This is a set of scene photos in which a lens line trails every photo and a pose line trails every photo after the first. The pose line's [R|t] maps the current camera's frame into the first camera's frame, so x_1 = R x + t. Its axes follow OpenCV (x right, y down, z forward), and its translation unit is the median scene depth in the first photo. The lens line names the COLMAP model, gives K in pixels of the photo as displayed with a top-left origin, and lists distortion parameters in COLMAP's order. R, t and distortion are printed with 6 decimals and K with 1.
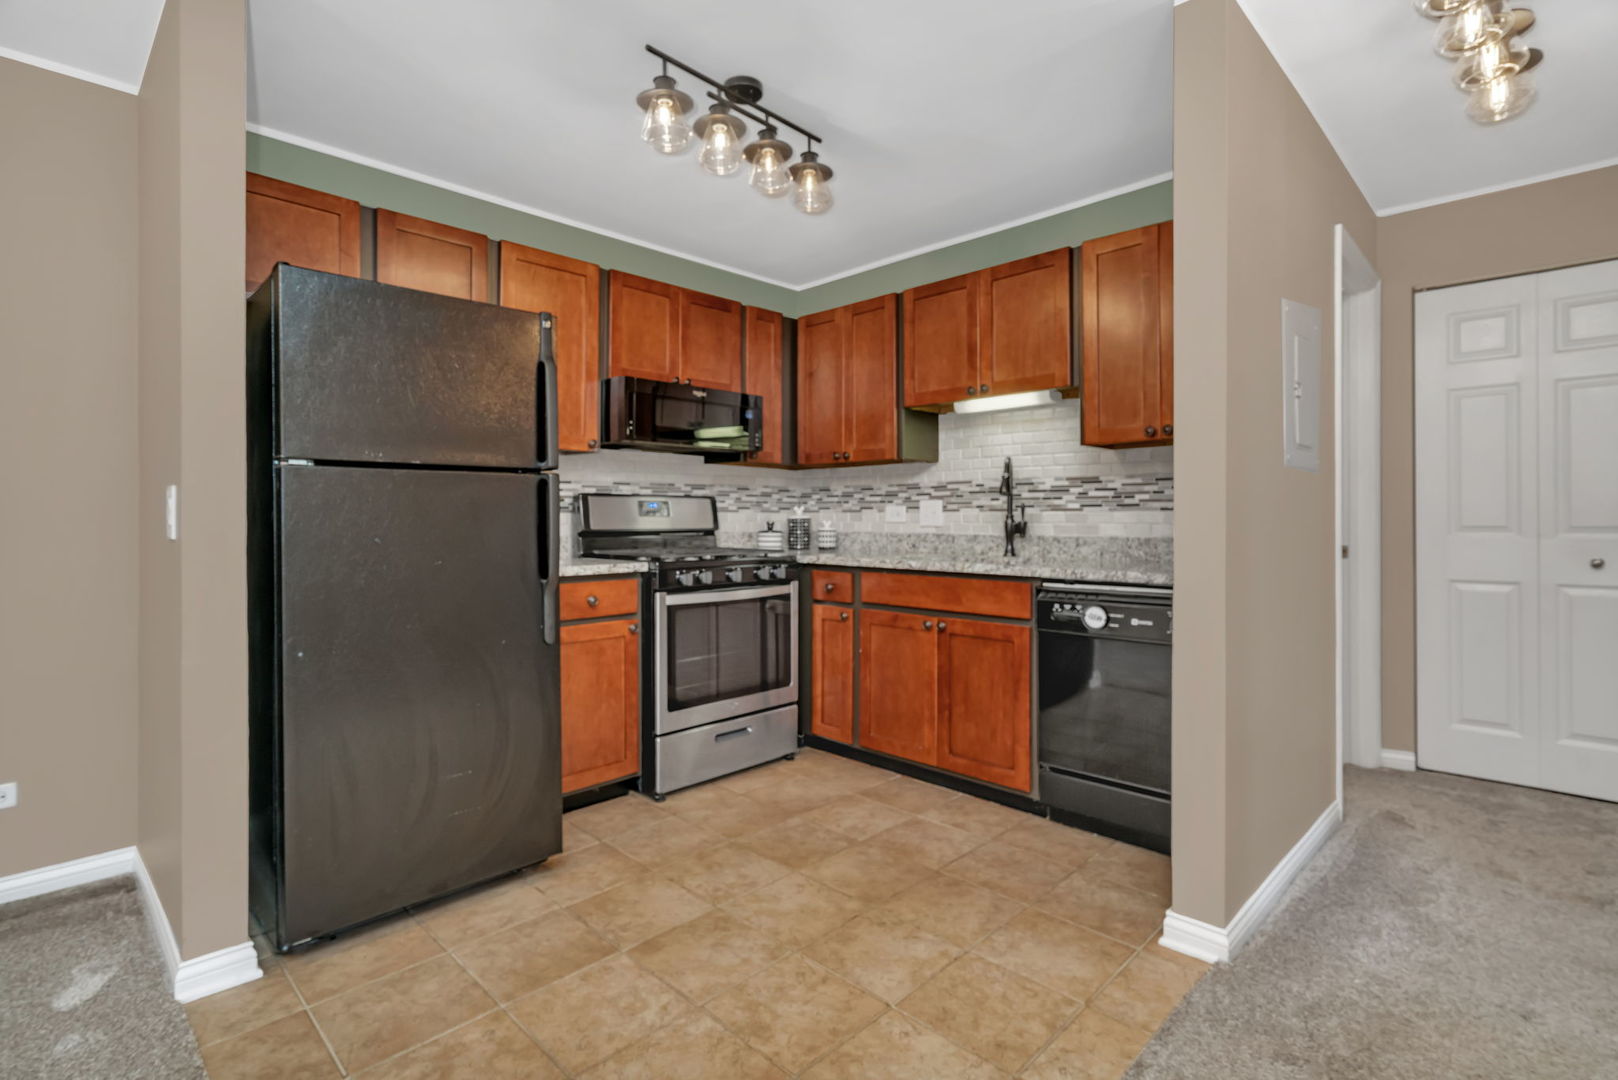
lens RADIAL K [[782.7, 0, 809.6], [0, 782.7, 521.5], [0, 0, 1]] dist [0.000468, 0.000110]
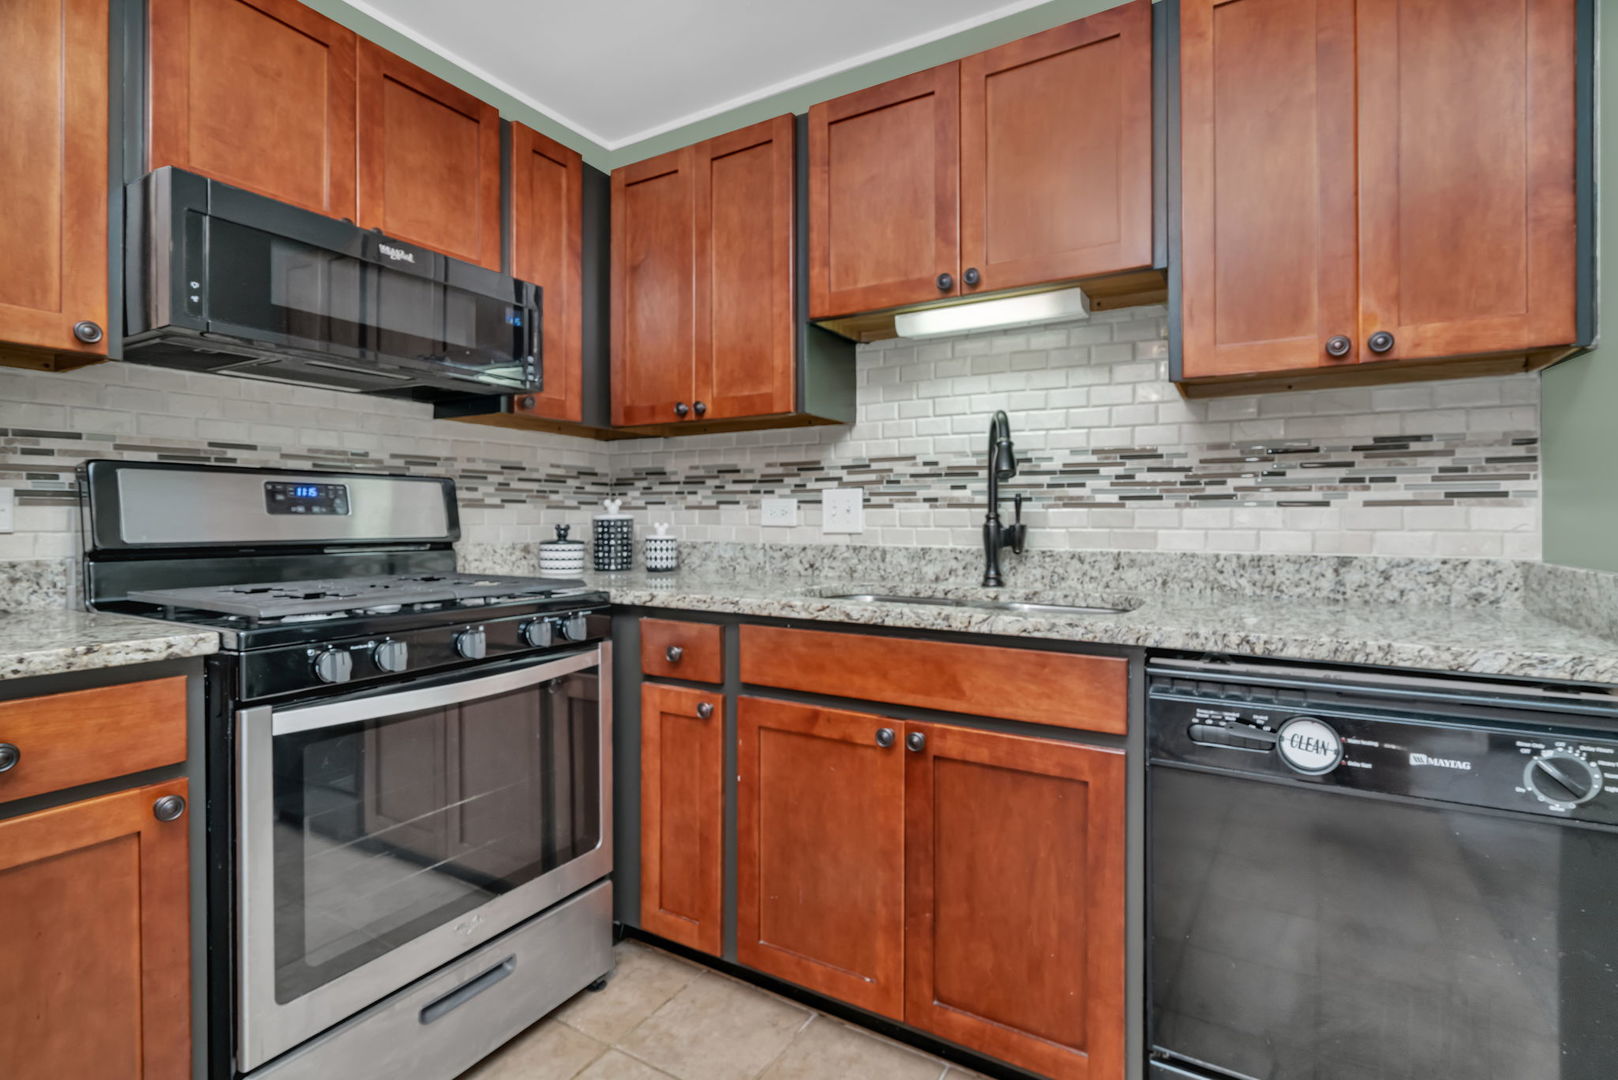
lens RADIAL K [[773.7, 0, 808.4], [0, 773.7, 529.1], [0, 0, 1]] dist [-0.003737, -0.000097]
pose [[0.971995, -0.001289, 0.234996, -0.009053], [-0.000707, 0.999964, 0.008408, -0.001870], [-0.234999, -0.008338, 0.971960, 0.474285]]
